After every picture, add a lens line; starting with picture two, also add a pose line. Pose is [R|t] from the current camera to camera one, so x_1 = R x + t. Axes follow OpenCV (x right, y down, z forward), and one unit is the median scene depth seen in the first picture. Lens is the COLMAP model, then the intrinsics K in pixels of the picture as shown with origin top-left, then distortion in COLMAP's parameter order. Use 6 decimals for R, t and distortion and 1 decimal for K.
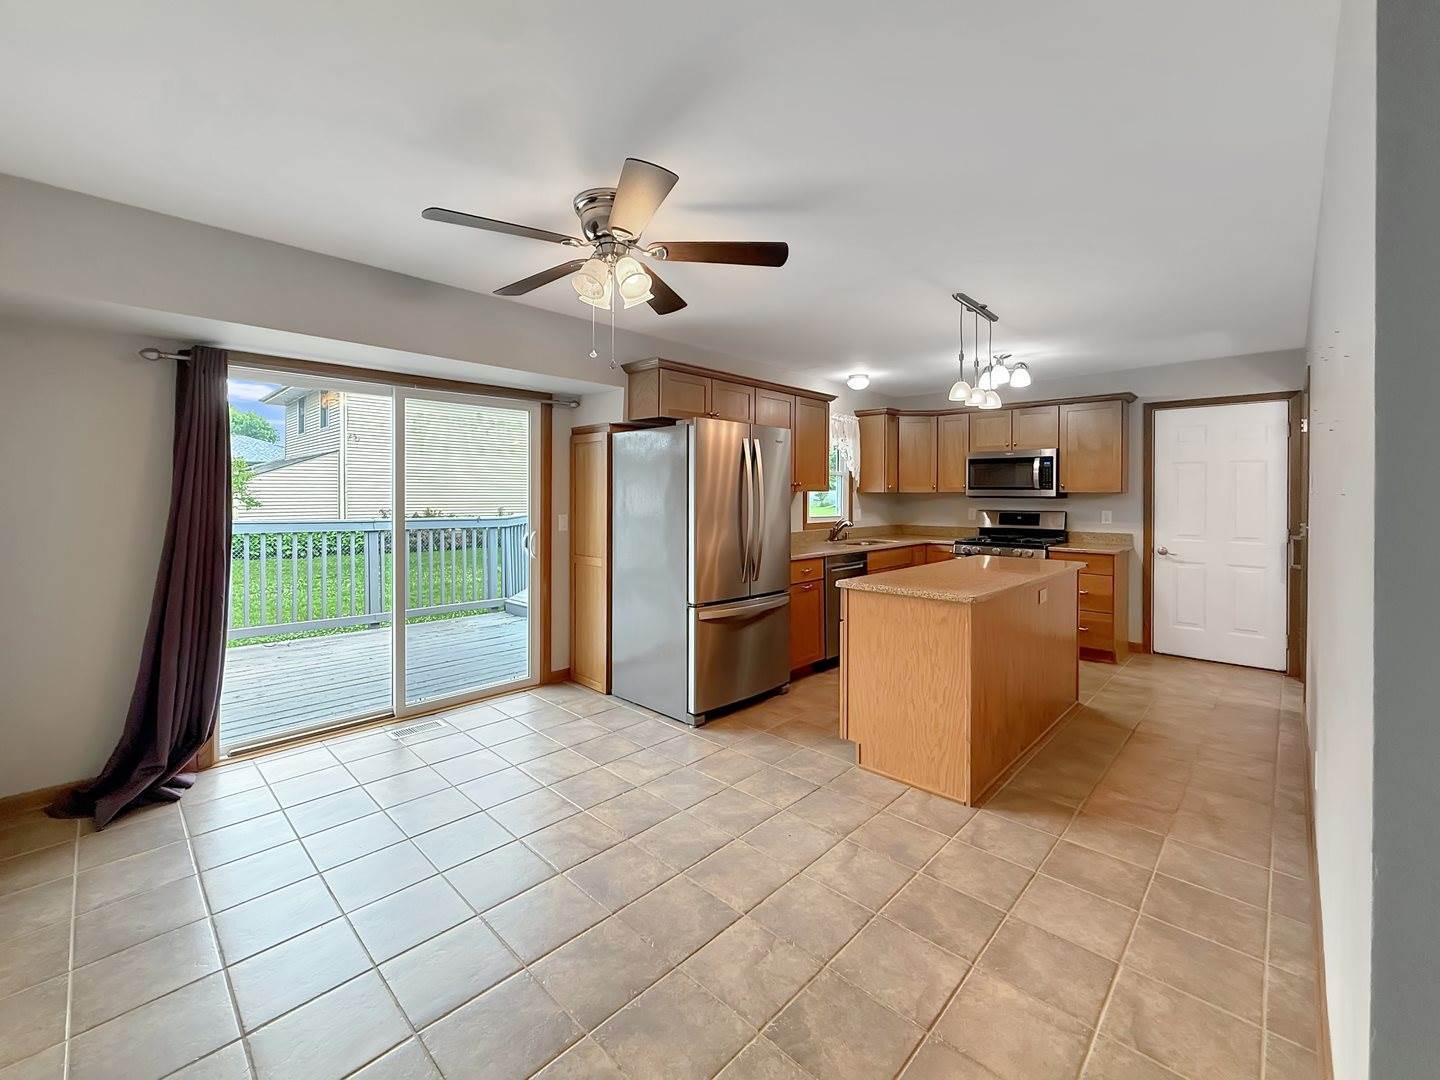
lens RADIAL K [[603.5, 0, 703.9], [0, 603.5, 494.9], [0, 0, 1]] dist [-0.001618, 0.001143]
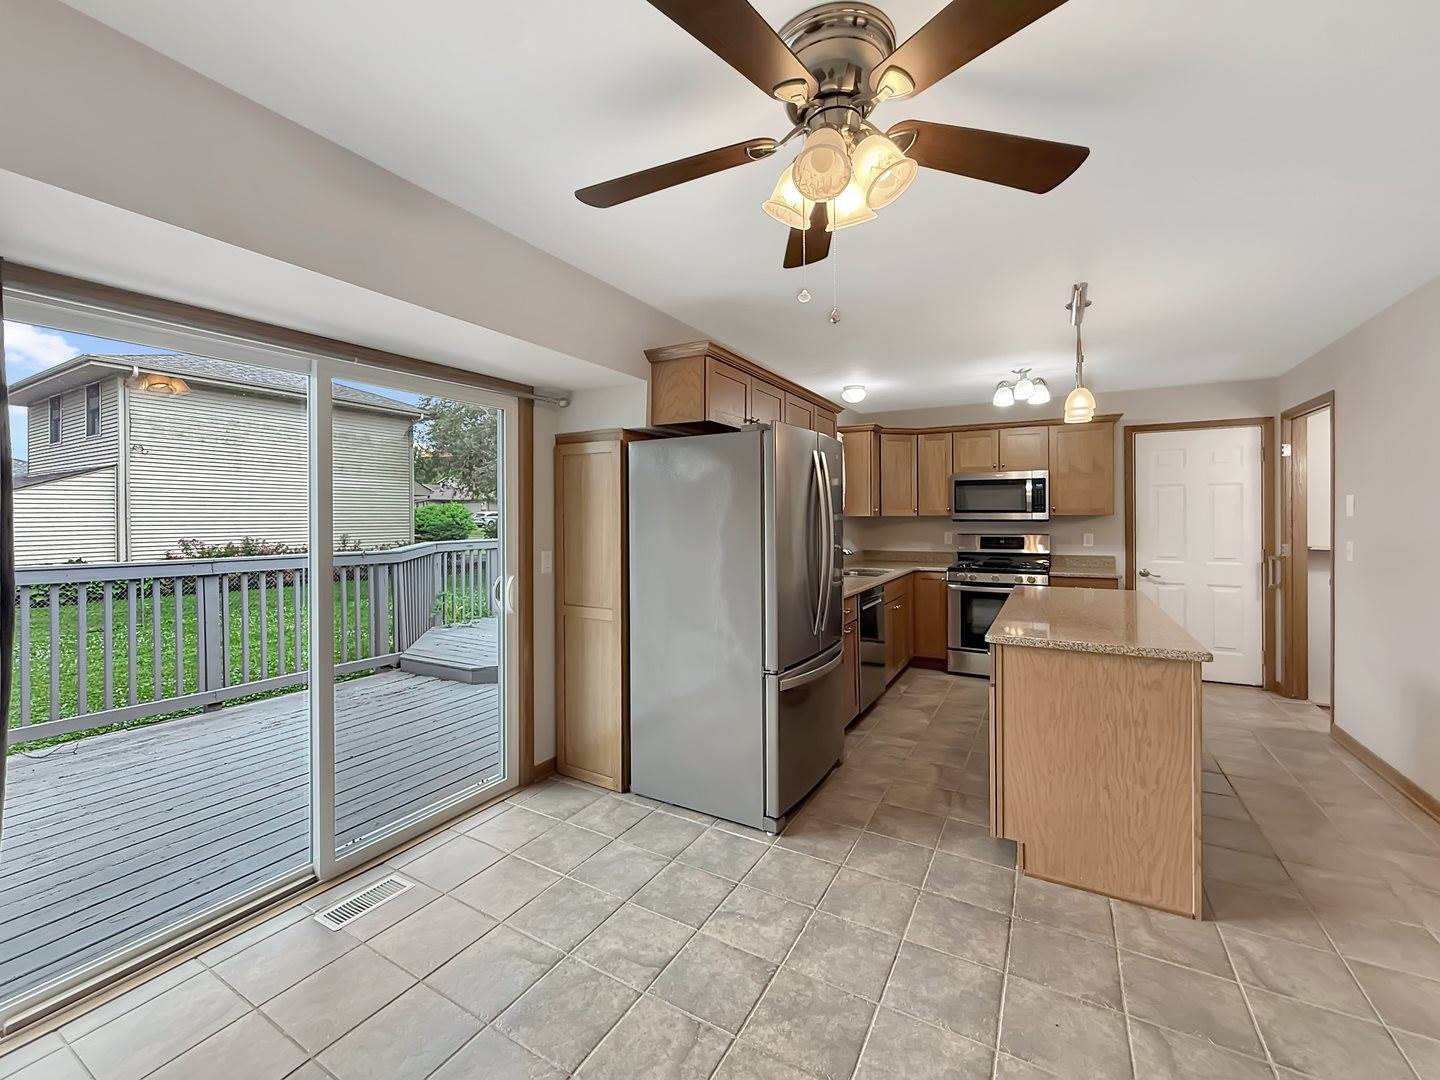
lens RADIAL K [[603.5, 0, 707.9], [0, 603.5, 510.2], [0, 0, 1]] dist [-0.001618, 0.001143]
pose [[0.969569, -0.005133, 0.244765, -0.209238], [0.007653, 0.999927, -0.009343, -0.008322], [-0.244700, 0.010932, 0.969537, 0.220001]]
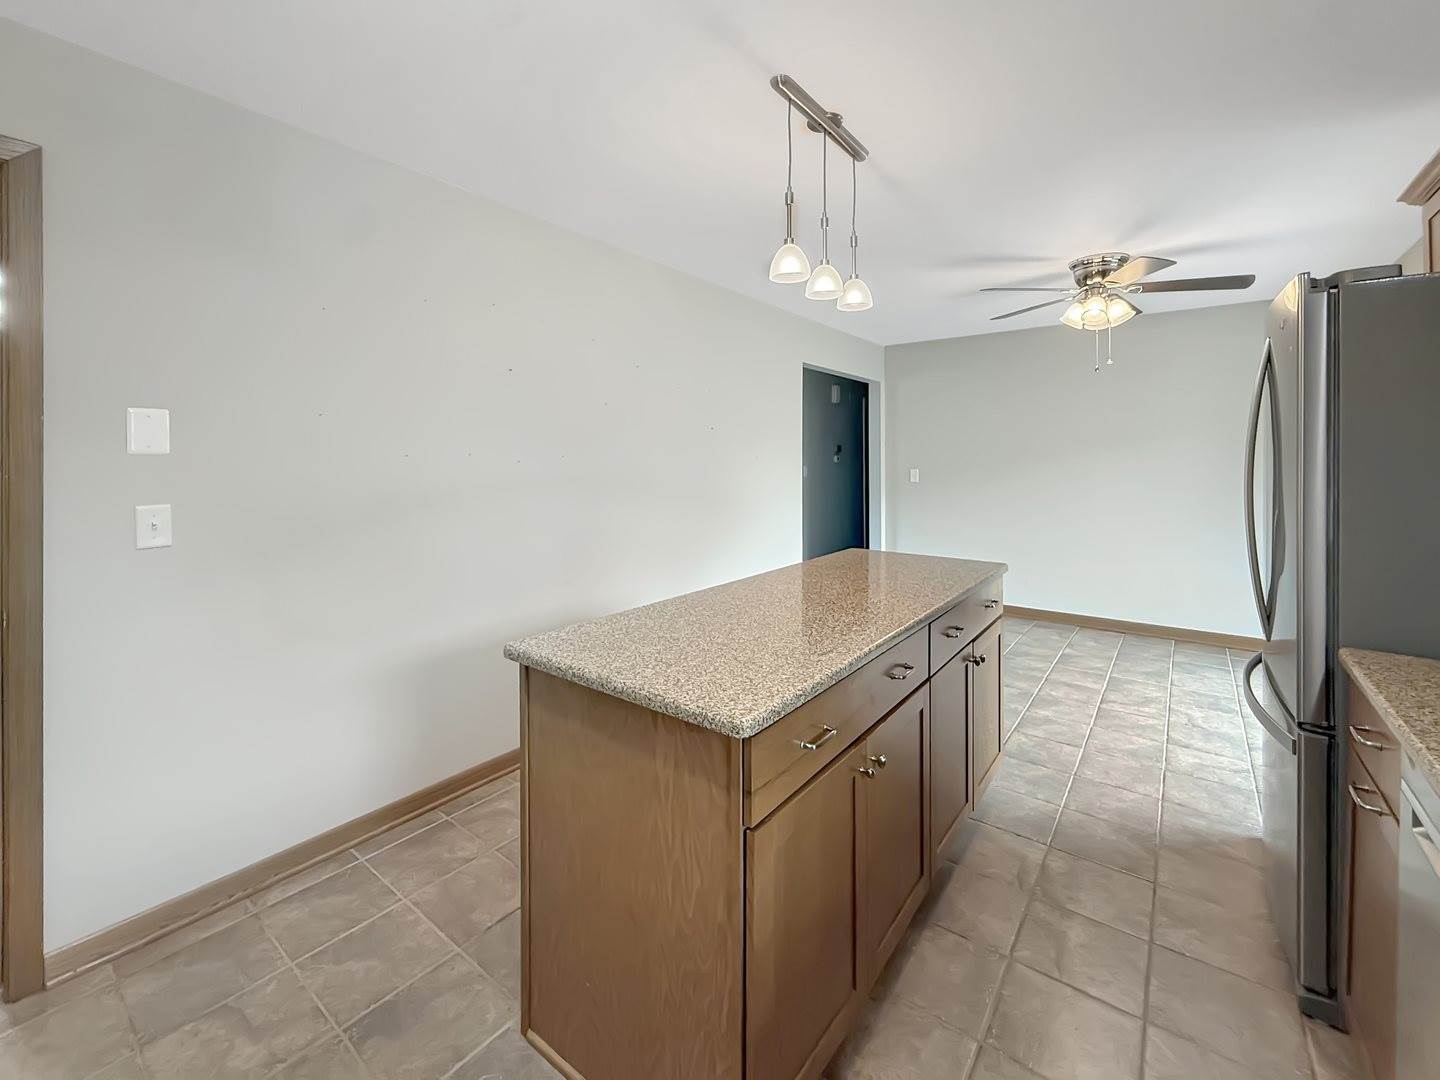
lens RADIAL K [[603.5, 0, 700.6], [0, 603.5, 475.5], [0, 0, 1]] dist [-0.001618, 0.001143]
pose [[-0.995415, -0.001361, -0.095645, 0.470039], [-0.003752, 0.999685, 0.024825, 0.002135], [0.095581, 0.025070, -0.995106, 1.165013]]
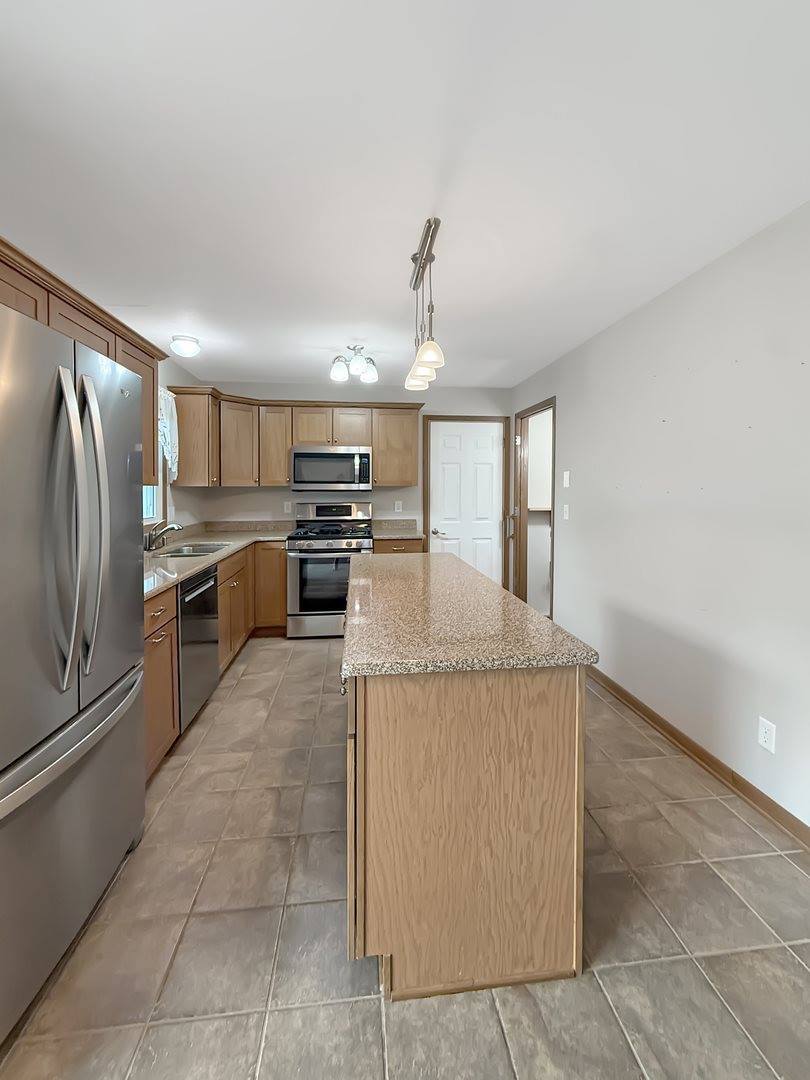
lens RADIAL K [[452.6, 0, 407.3], [0, 452.6, 492.5], [0, 0, 1]] dist [-0.001618, 0.001143]
pose [[0.633721, -0.013570, 0.773443, -0.025502], [0.004168, 0.999892, 0.014127, -0.004185], [-0.773551, -0.005729, 0.633708, 0.474037]]
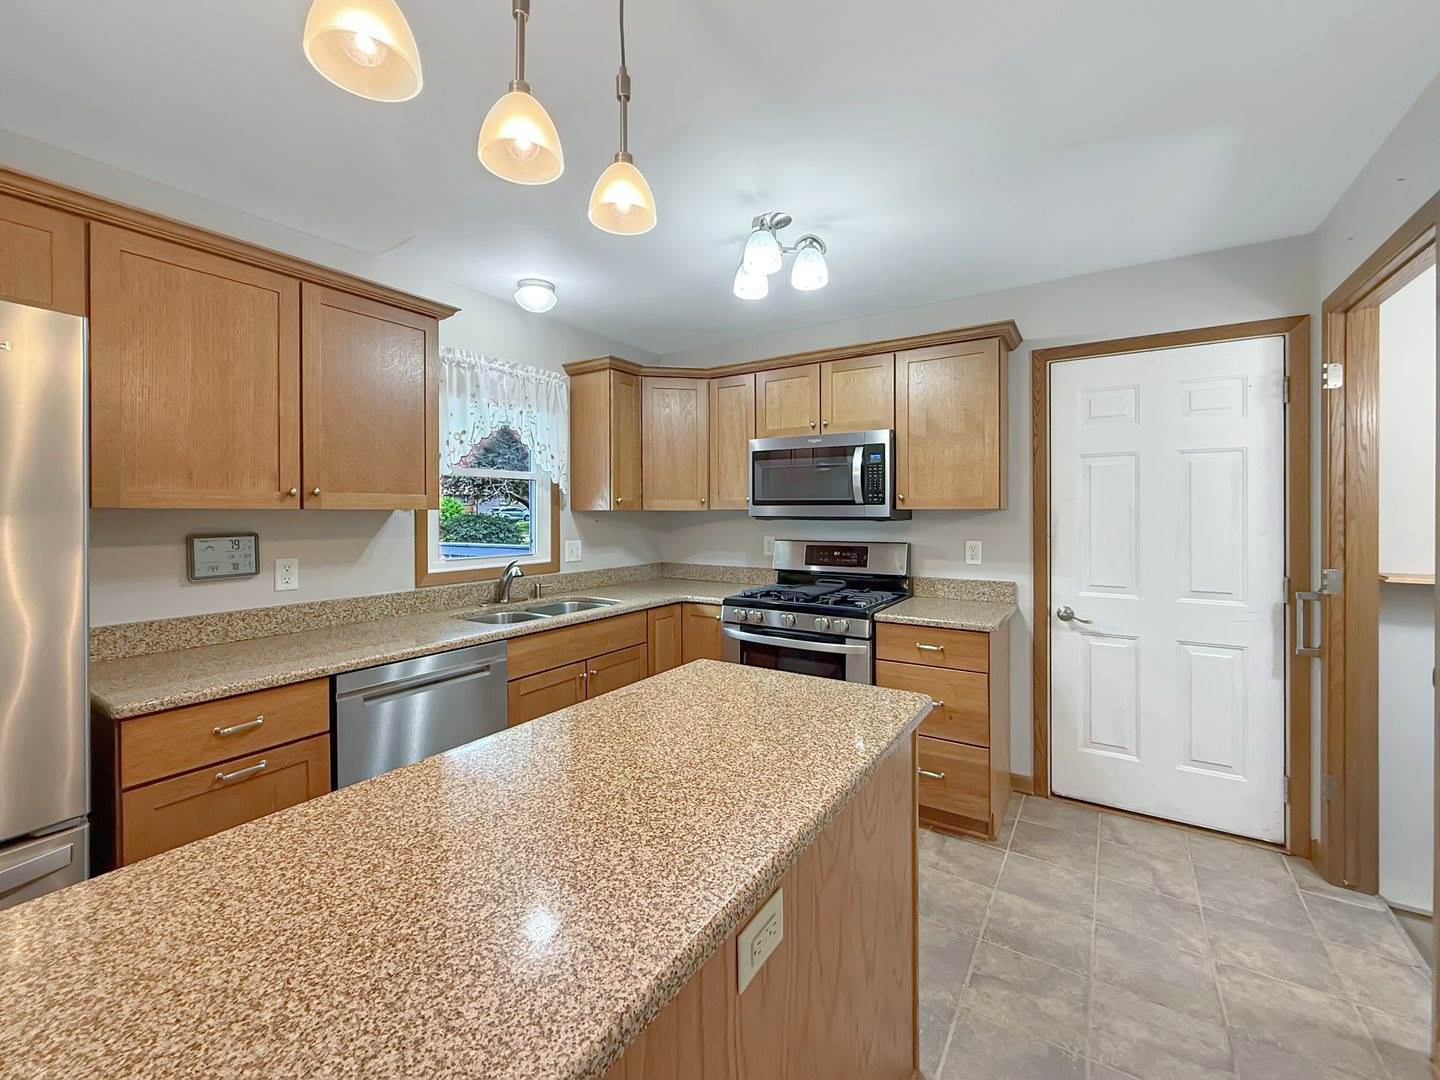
lens RADIAL K [[603.5, 0, 703.9], [0, 603.5, 508.2], [0, 0, 1]] dist [-0.001618, 0.001143]
pose [[0.984277, -0.003232, 0.176601, 0.362845], [0.004343, 0.999973, -0.005906, -0.003296], [-0.176577, 0.006580, 0.984265, 0.555236]]
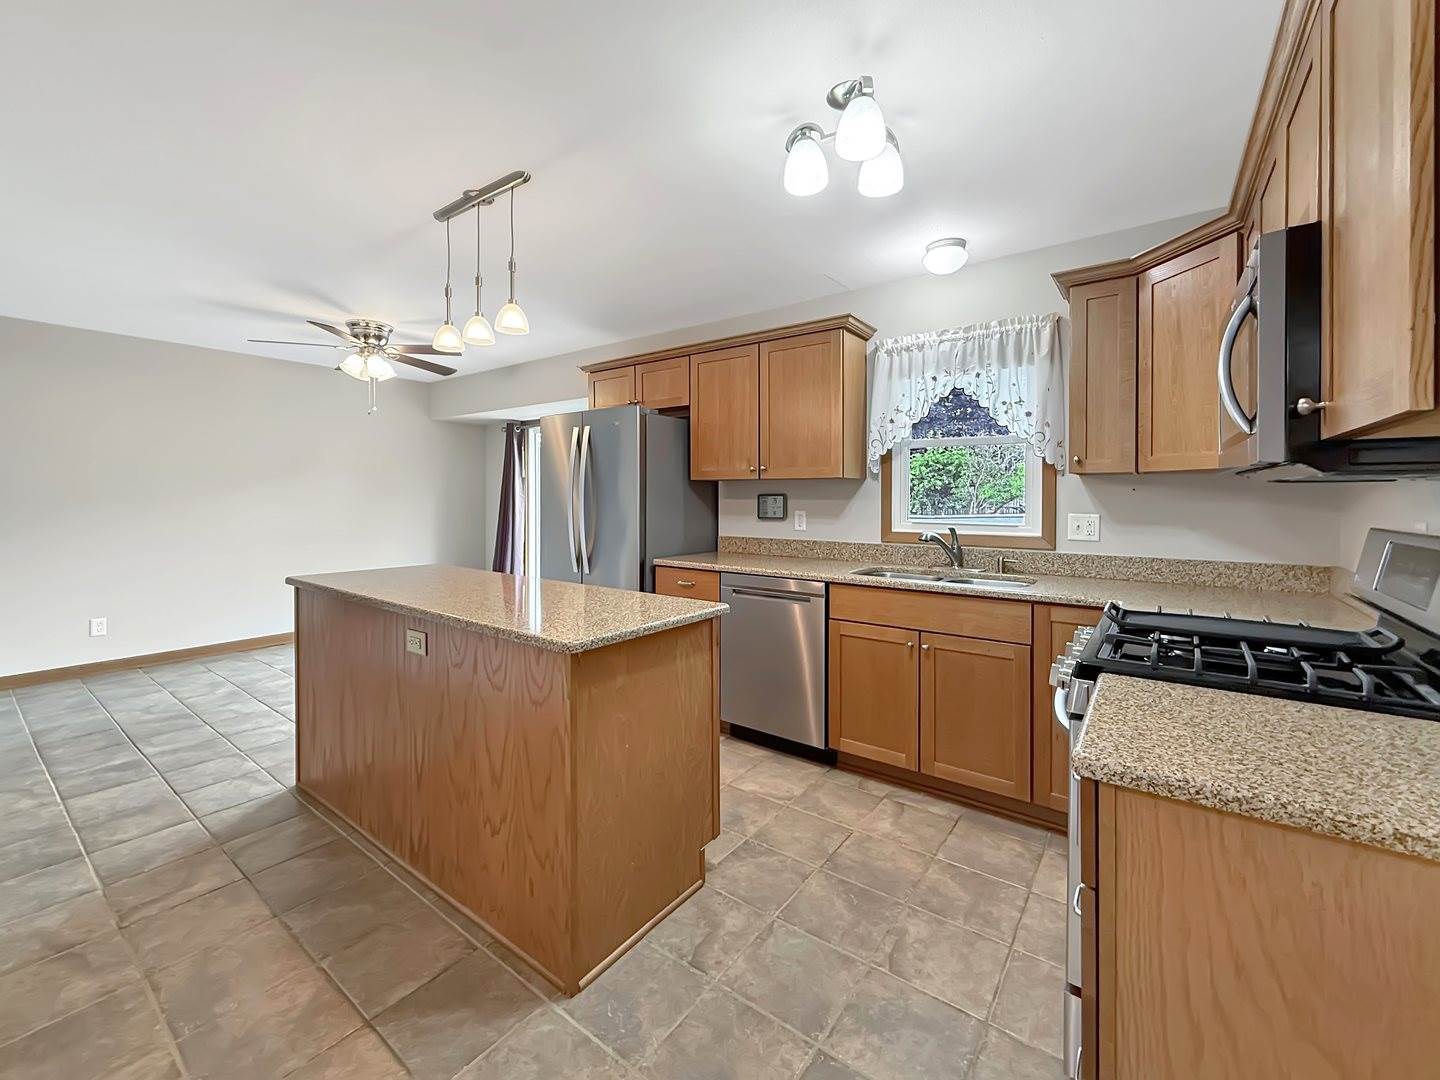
lens RADIAL K [[603.5, 0, 719.6], [0, 603.5, 494.3], [0, 0, 1]] dist [-0.001618, 0.001143]
pose [[0.127355, -0.006616, -0.991835, 0.873893], [-0.002619, 0.999972, -0.007007, 0.017753], [0.991854, 0.003490, 0.127334, 0.891115]]
